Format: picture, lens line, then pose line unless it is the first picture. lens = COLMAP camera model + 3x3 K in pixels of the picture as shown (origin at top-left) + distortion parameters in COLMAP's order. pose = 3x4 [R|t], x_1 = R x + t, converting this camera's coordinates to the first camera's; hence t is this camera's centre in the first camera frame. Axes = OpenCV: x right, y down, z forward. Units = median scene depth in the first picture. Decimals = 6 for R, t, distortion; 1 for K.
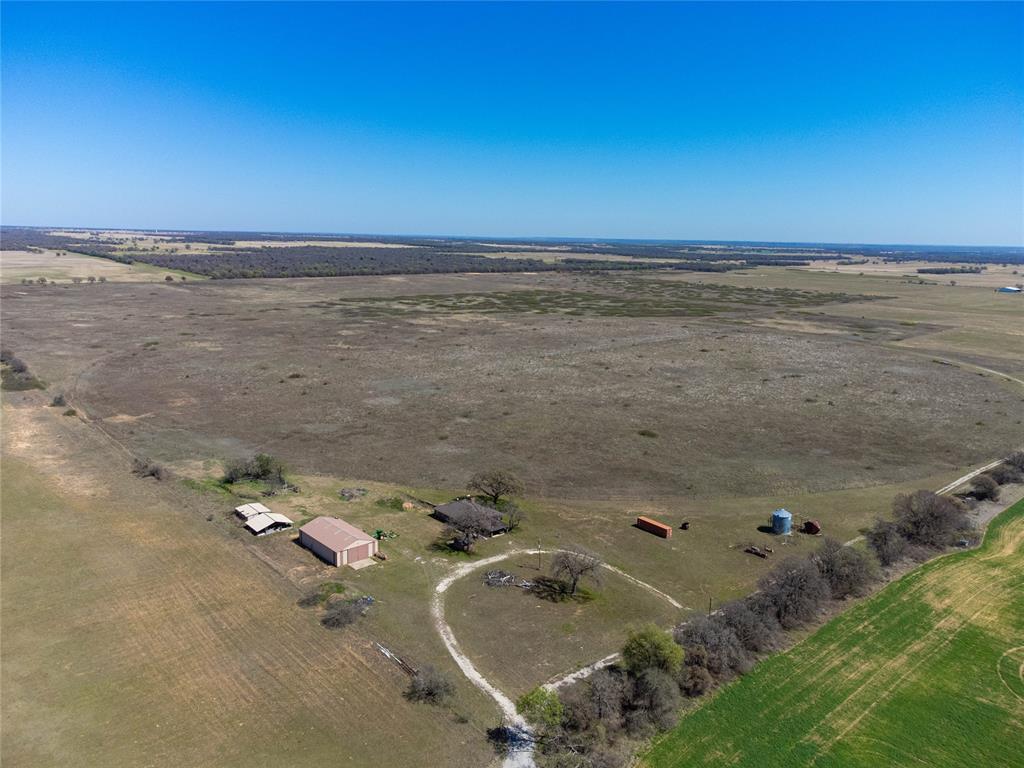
lens RADIAL K [[762.3, 0, 508.7], [0, 762.3, 384.2], [0, 0, 1]] dist [0.016876, 0.004623]
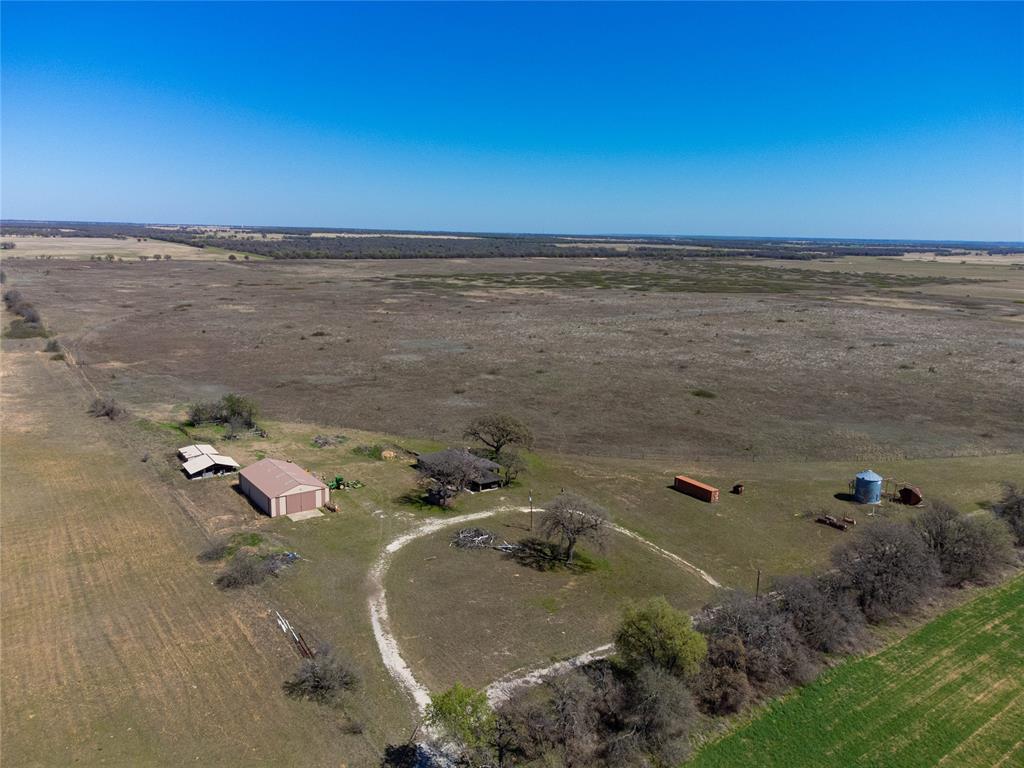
lens RADIAL K [[762.3, 0, 508.7], [0, 762.3, 384.2], [0, 0, 1]] dist [0.016876, 0.004623]
pose [[0.995049, 0.020232, -0.097302, 0.068192], [-0.019989, 0.999794, 0.003470, 0.074518], [0.097352, -0.001508, 0.995249, 0.193659]]
